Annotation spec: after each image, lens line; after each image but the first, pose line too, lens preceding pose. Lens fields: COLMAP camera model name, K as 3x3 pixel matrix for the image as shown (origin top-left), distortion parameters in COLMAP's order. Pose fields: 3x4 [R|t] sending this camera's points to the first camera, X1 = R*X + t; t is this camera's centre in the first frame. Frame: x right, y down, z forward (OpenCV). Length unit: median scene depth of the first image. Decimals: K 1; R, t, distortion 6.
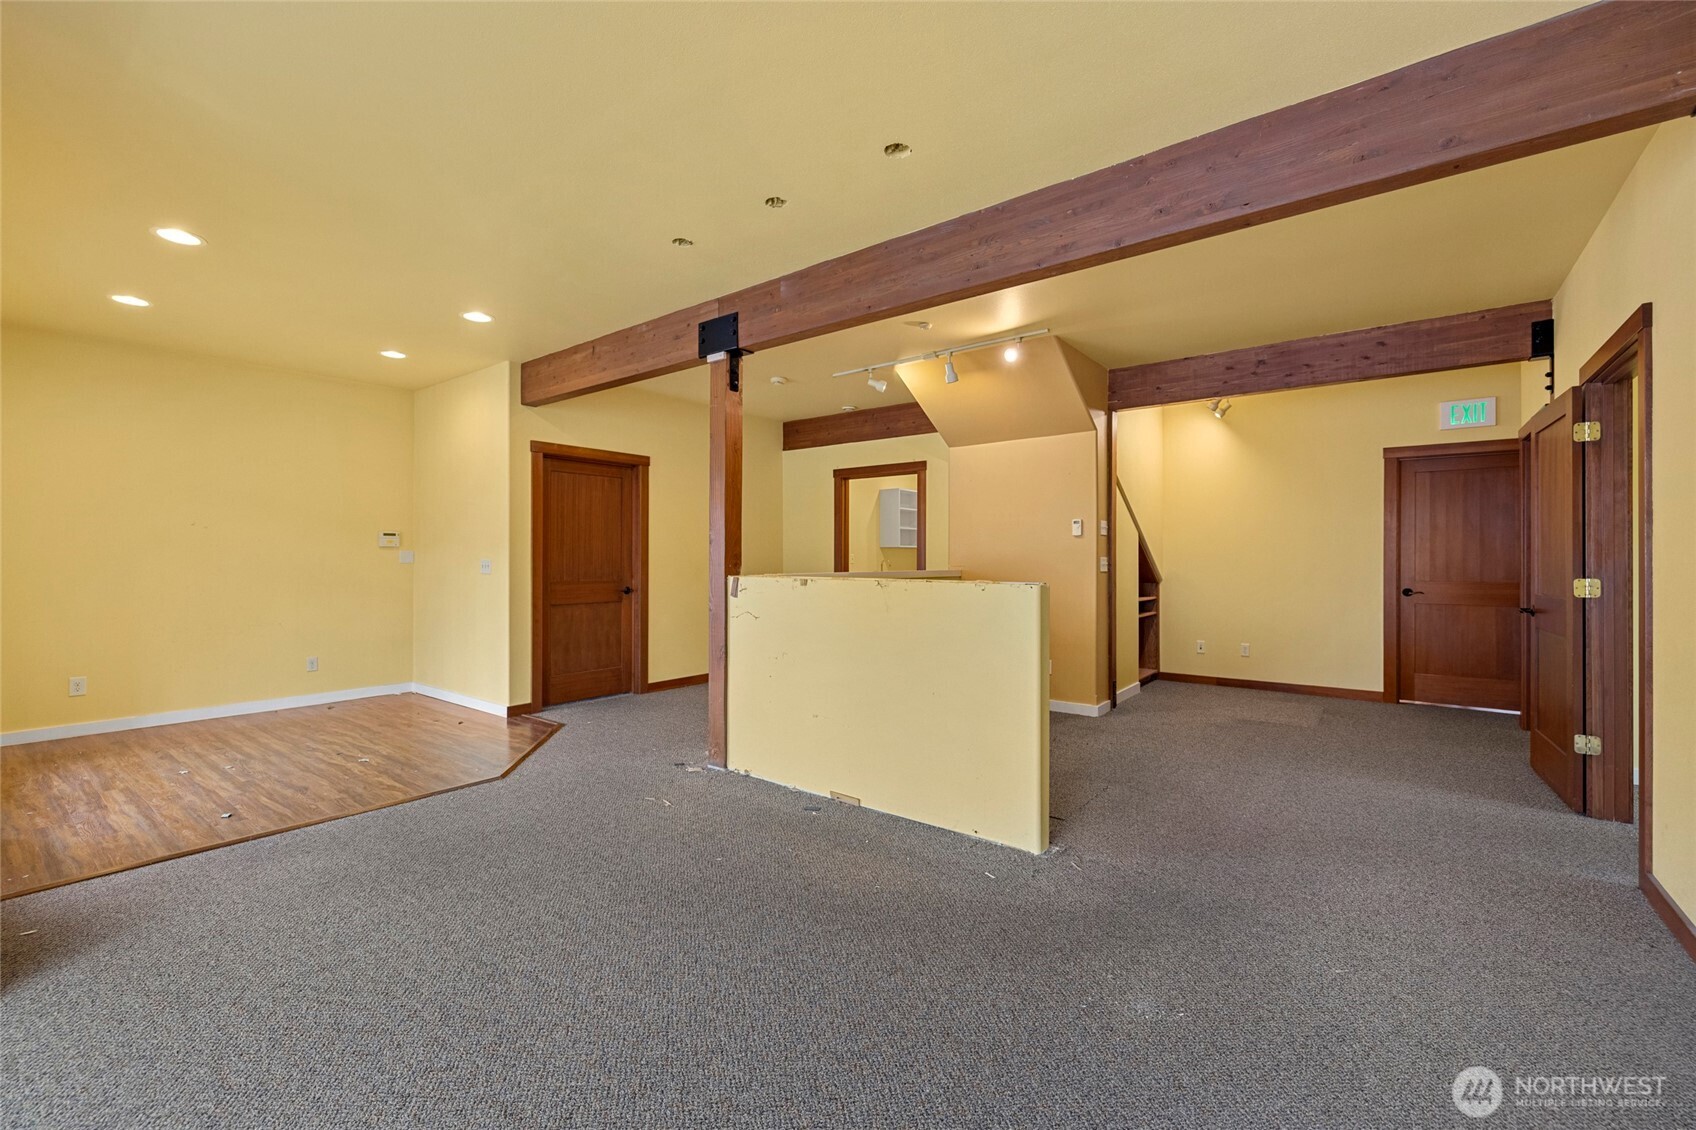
lens RADIAL K [[710.6, 0, 842.3], [0, 710.6, 559.7], [0, 0, 1]] dist [-0.002005, -0.000310]
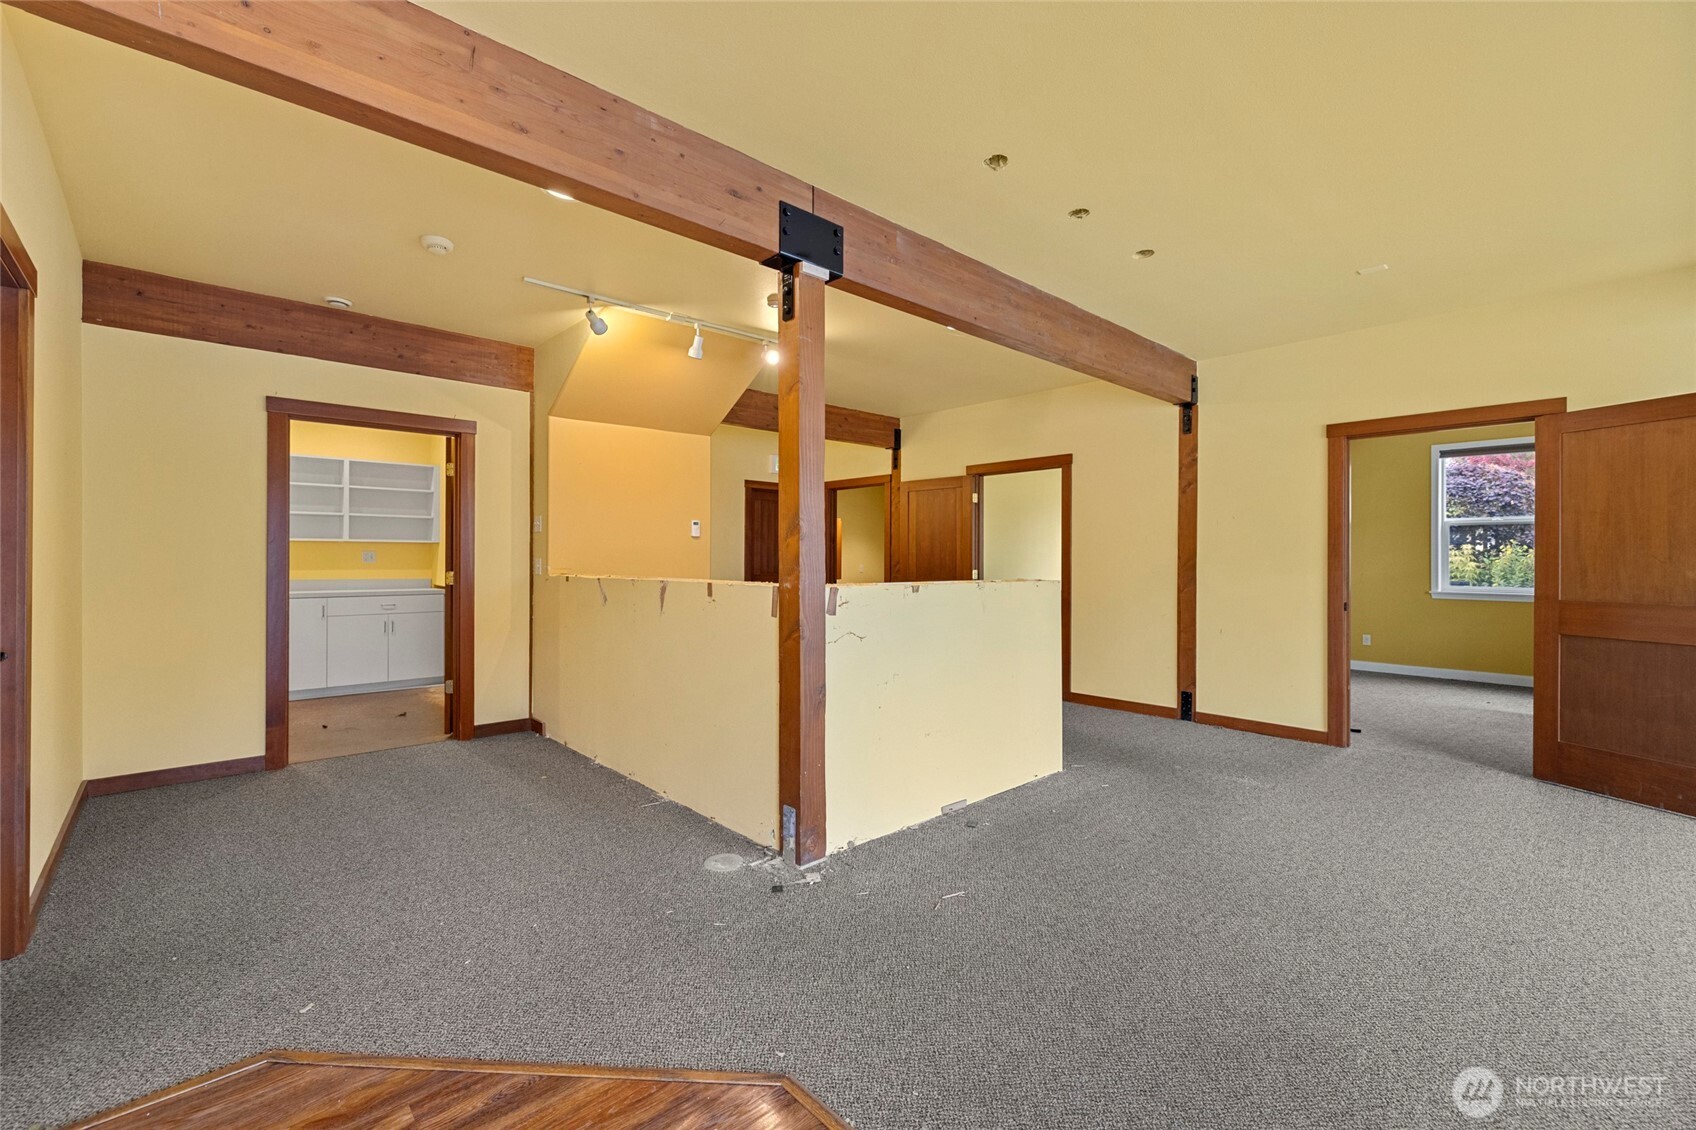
lens RADIAL K [[710.6, 0, 842.9], [0, 710.6, 560.5], [0, 0, 1]] dist [-0.002005, -0.000310]
pose [[0.172371, -0.002594, 0.985029, -0.875035], [-0.001216, 0.999995, 0.002846, -0.004948], [-0.985031, -0.001688, 0.172367, 0.872124]]
